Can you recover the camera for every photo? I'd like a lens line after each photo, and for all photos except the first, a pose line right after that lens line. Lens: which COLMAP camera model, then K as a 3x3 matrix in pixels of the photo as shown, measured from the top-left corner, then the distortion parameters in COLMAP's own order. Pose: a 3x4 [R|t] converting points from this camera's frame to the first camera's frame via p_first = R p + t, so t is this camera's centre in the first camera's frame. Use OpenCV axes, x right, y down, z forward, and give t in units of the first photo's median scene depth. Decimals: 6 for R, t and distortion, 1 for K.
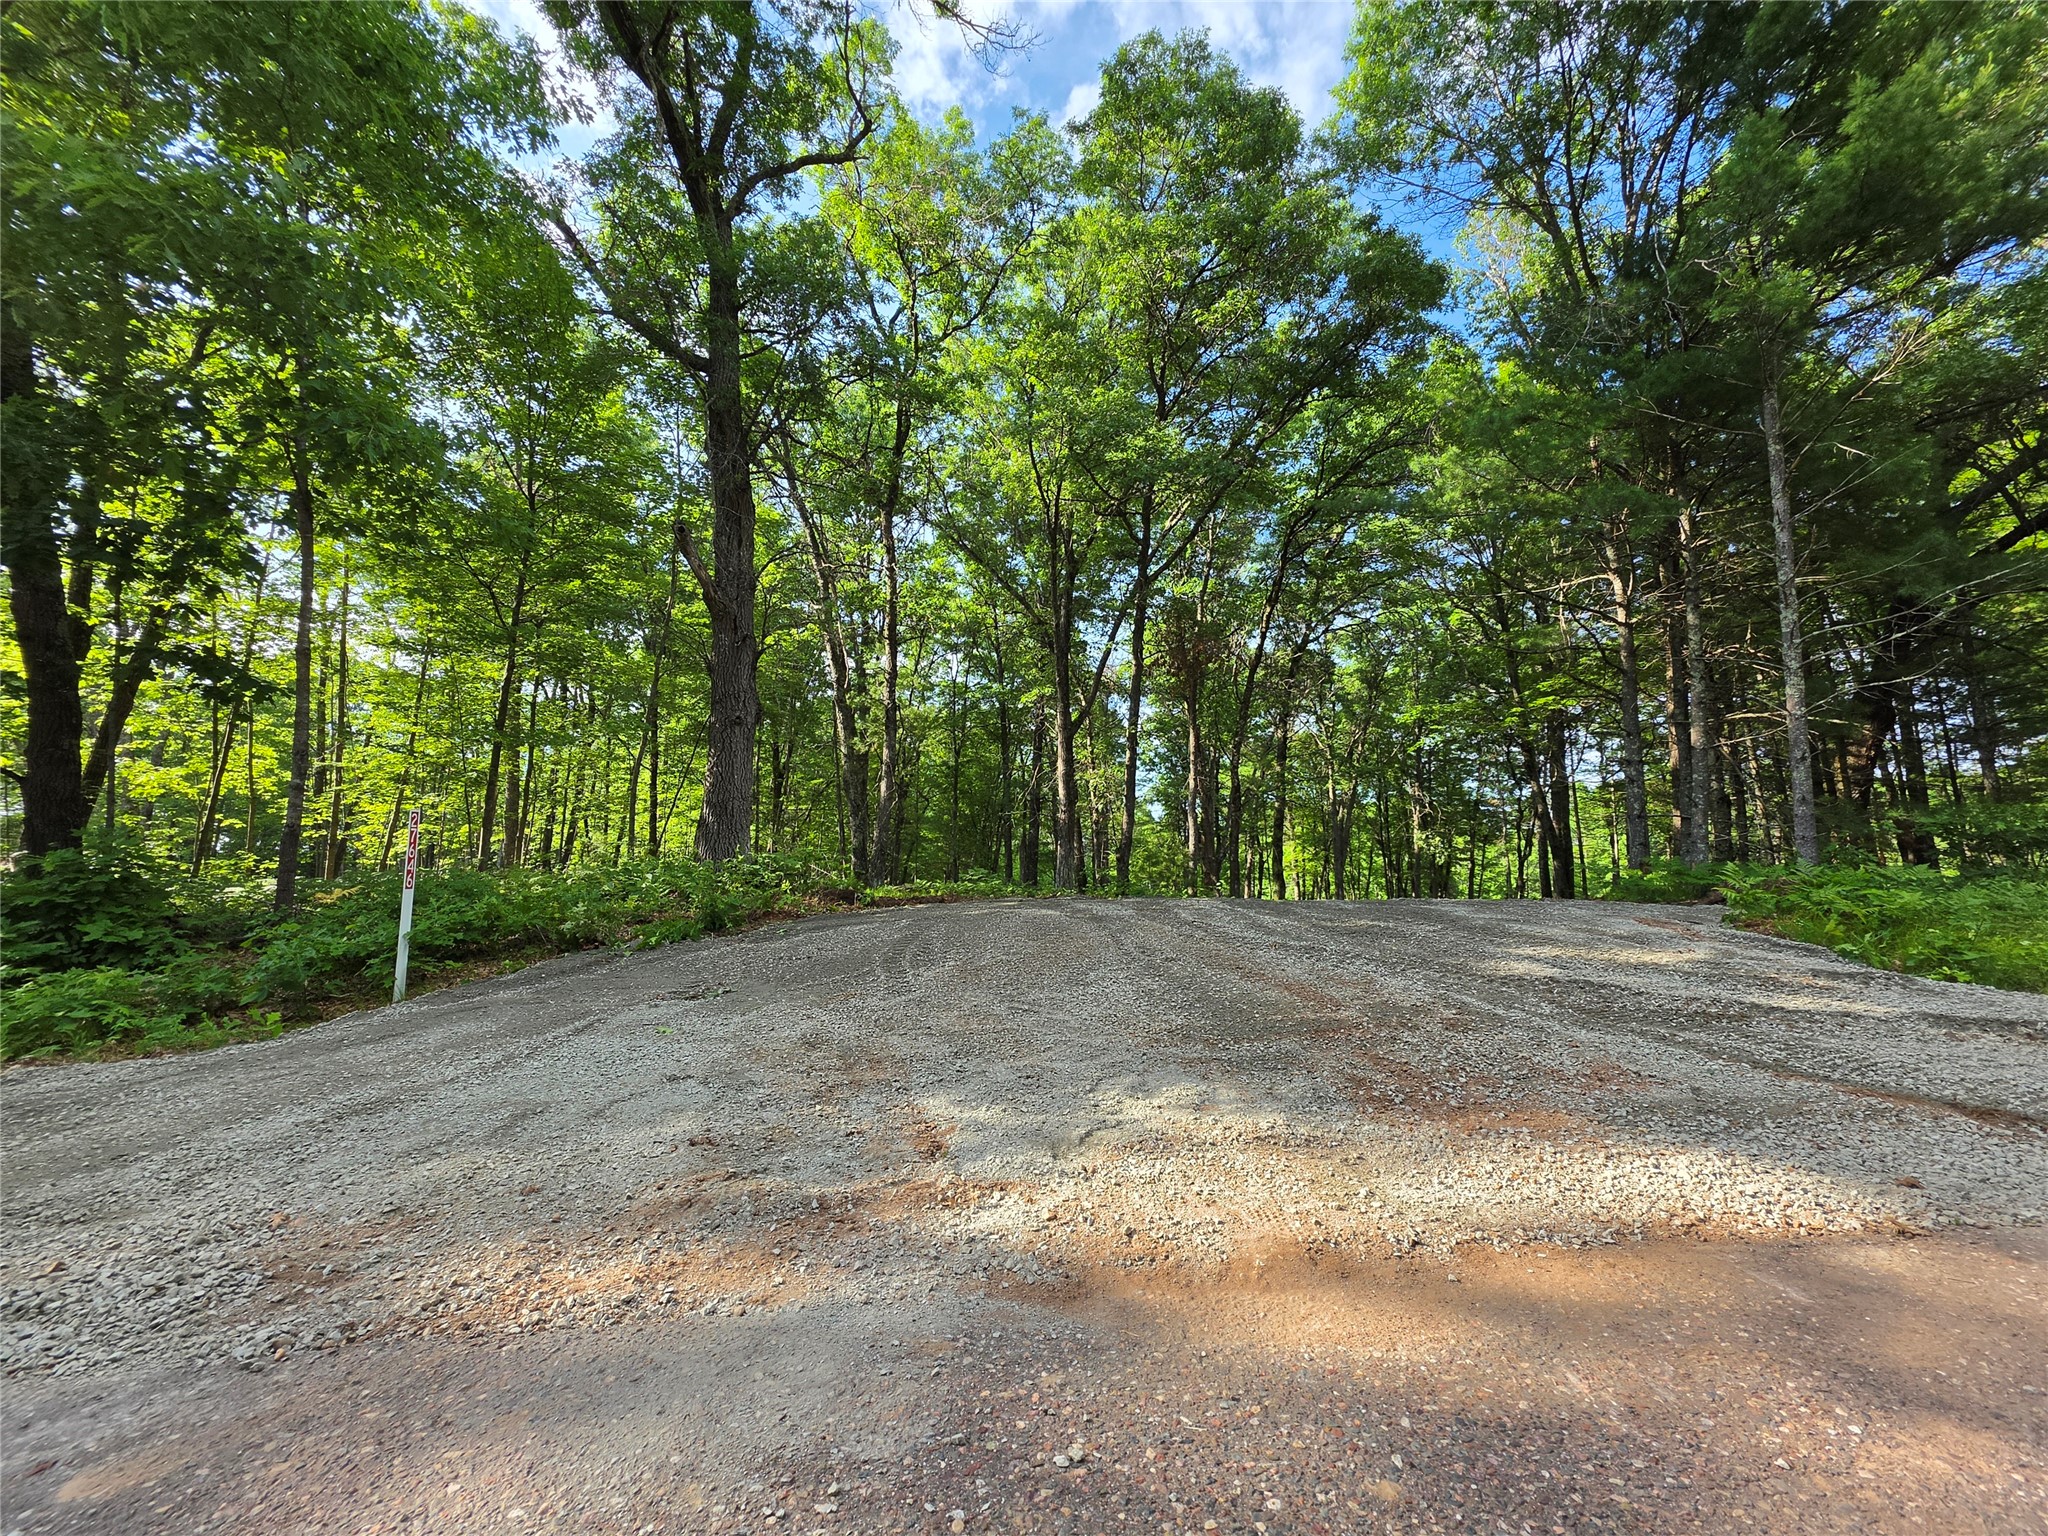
lens RADIAL K [[816.8, 0, 1021.1], [0, 816.8, 762.9], [0, 0, 1]] dist [-0.008810, 0.002902]
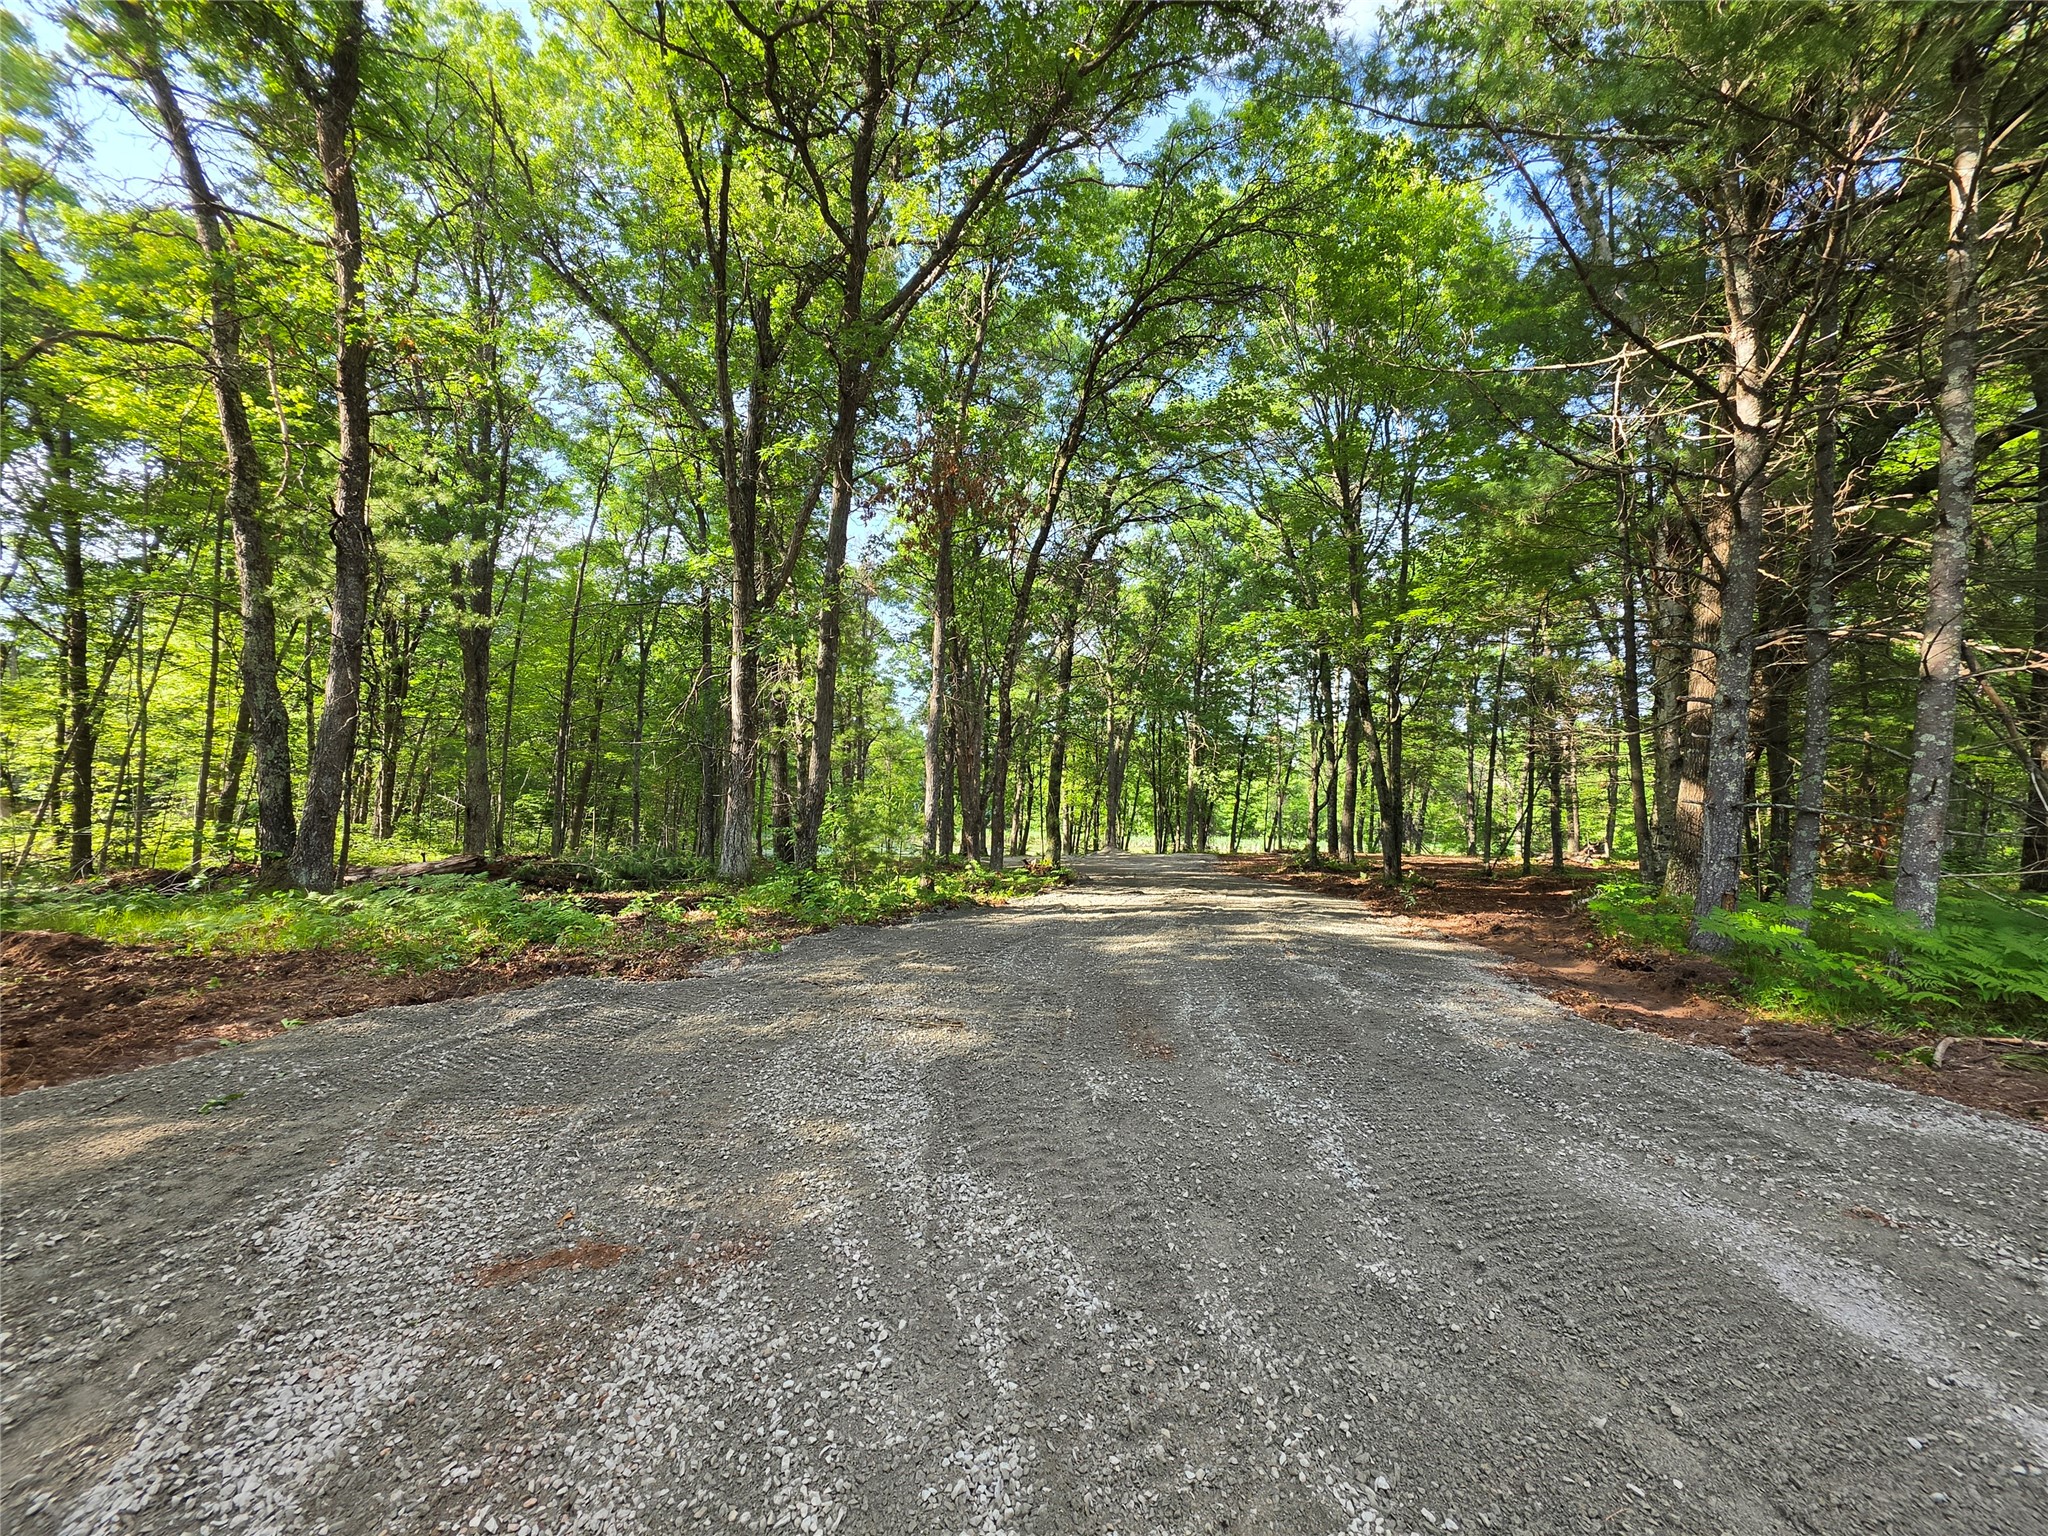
lens RADIAL K [[816.8, 0, 1021.1], [0, 816.8, 762.9], [0, 0, 1]] dist [-0.008810, 0.002902]
pose [[0.962675, 0.024187, 0.269577, 0.039126], [-0.050853, 0.994424, 0.092379, 0.002777], [-0.265840, -0.102640, 0.958537, 0.141012]]
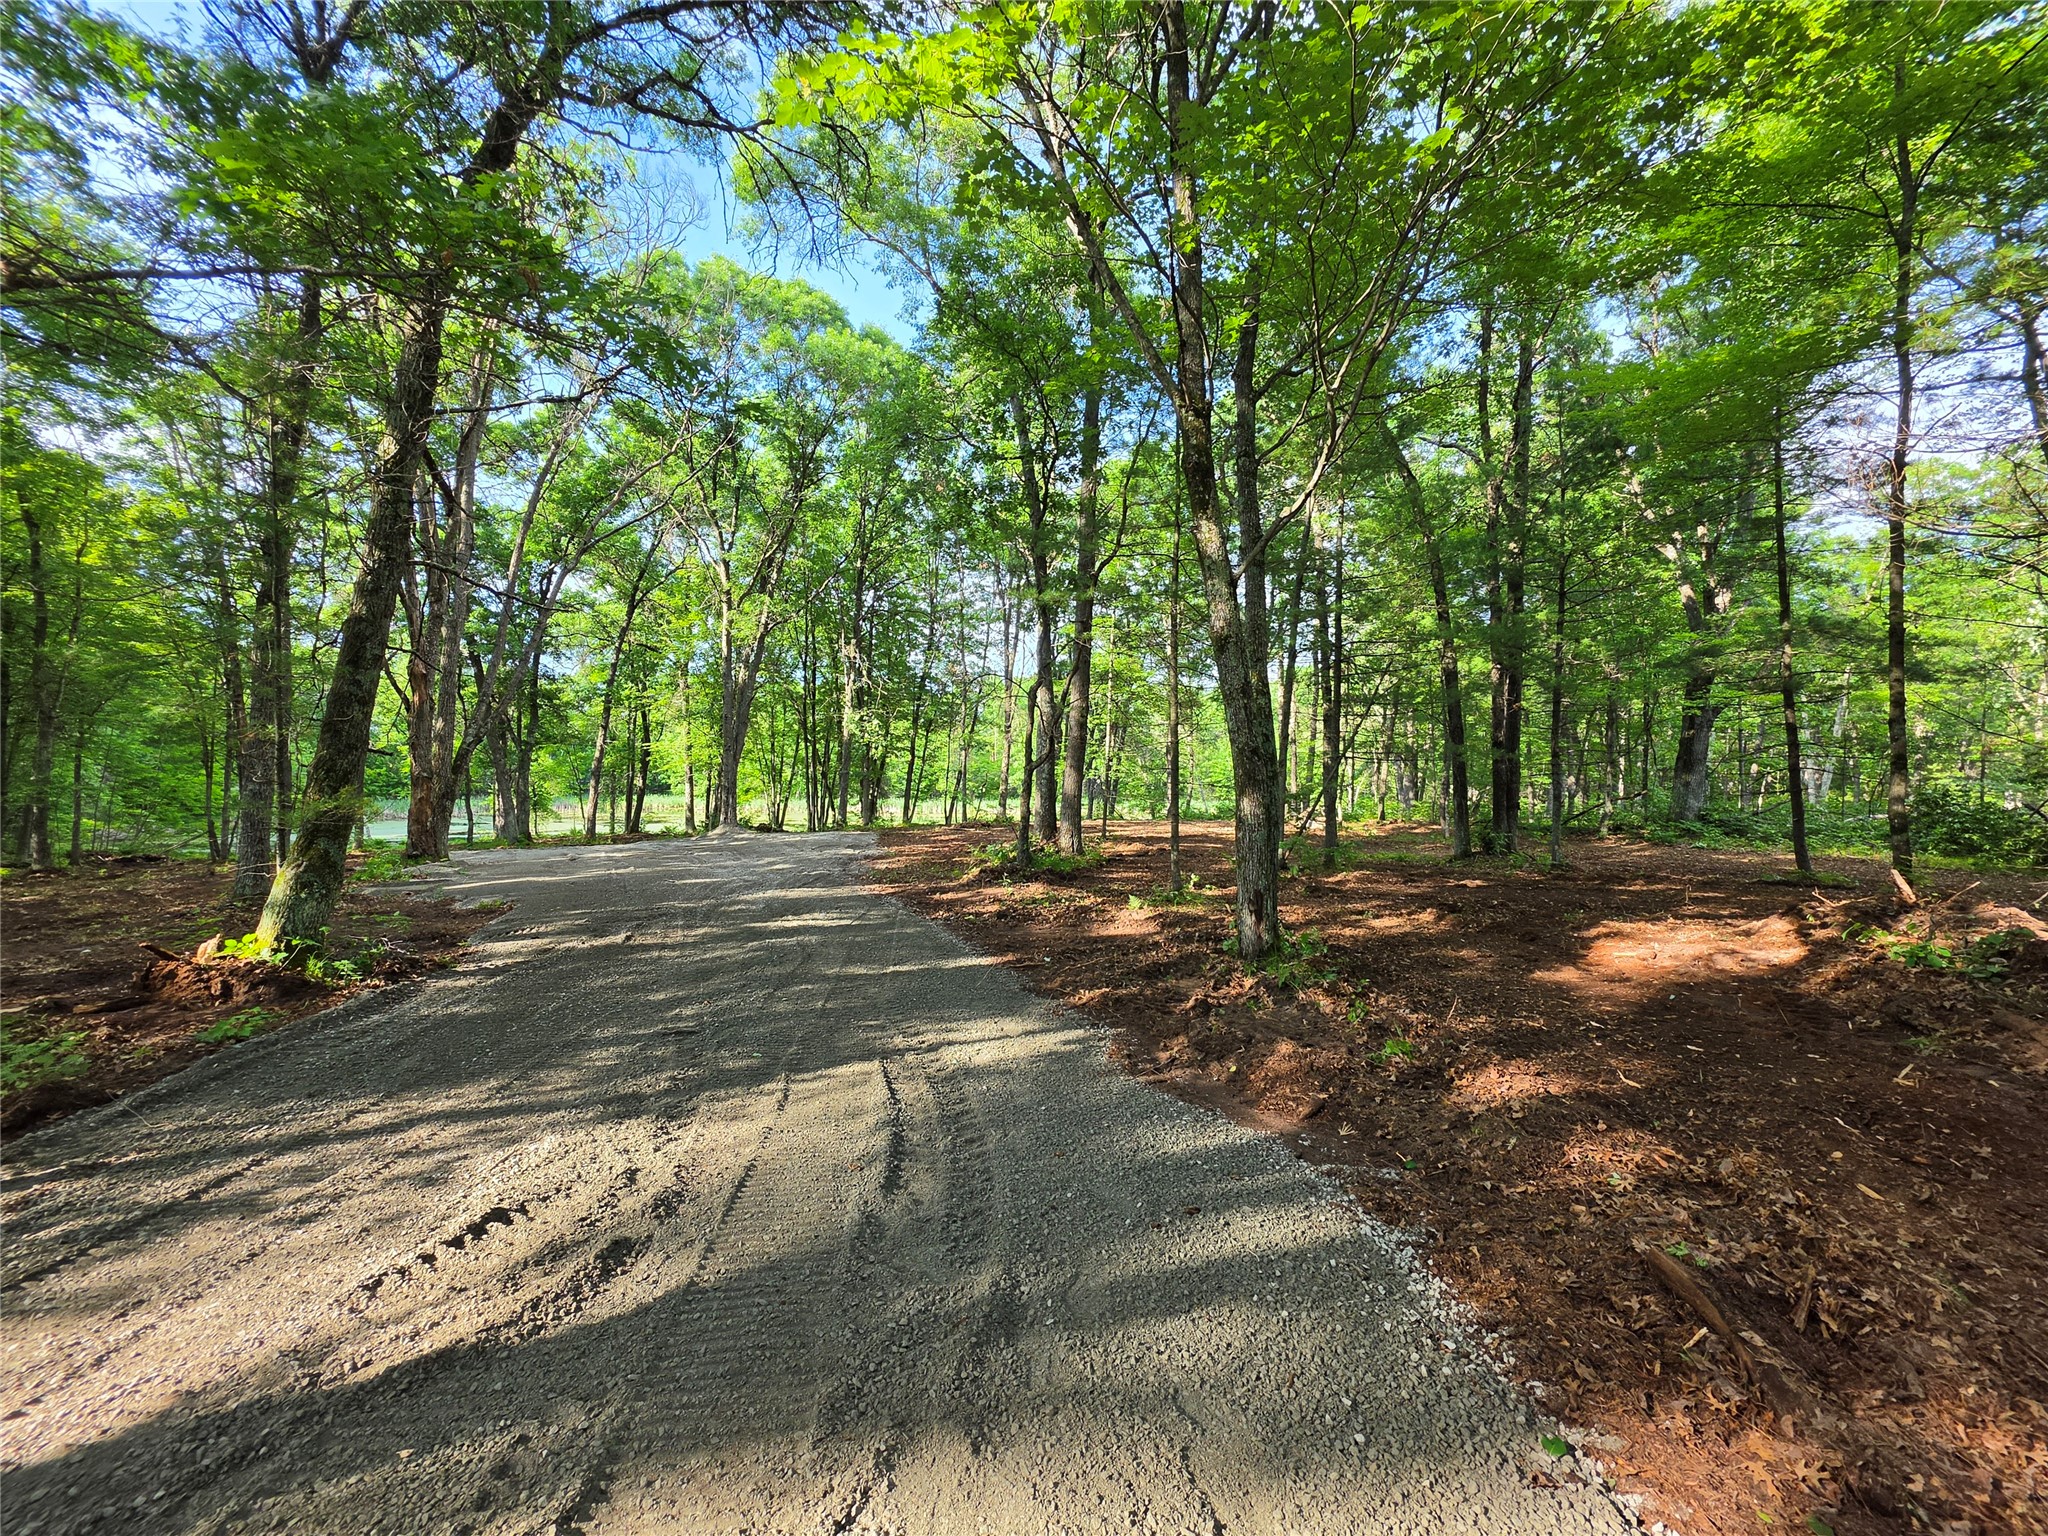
lens RADIAL K [[816.8, 0, 1021.1], [0, 816.8, 762.9], [0, 0, 1]] dist [-0.008810, 0.002902]
pose [[0.794263, 0.004332, 0.607558, 0.175891], [-0.091794, 0.989352, 0.112949, 0.035470], [-0.600600, -0.145481, 0.786203, 0.350675]]
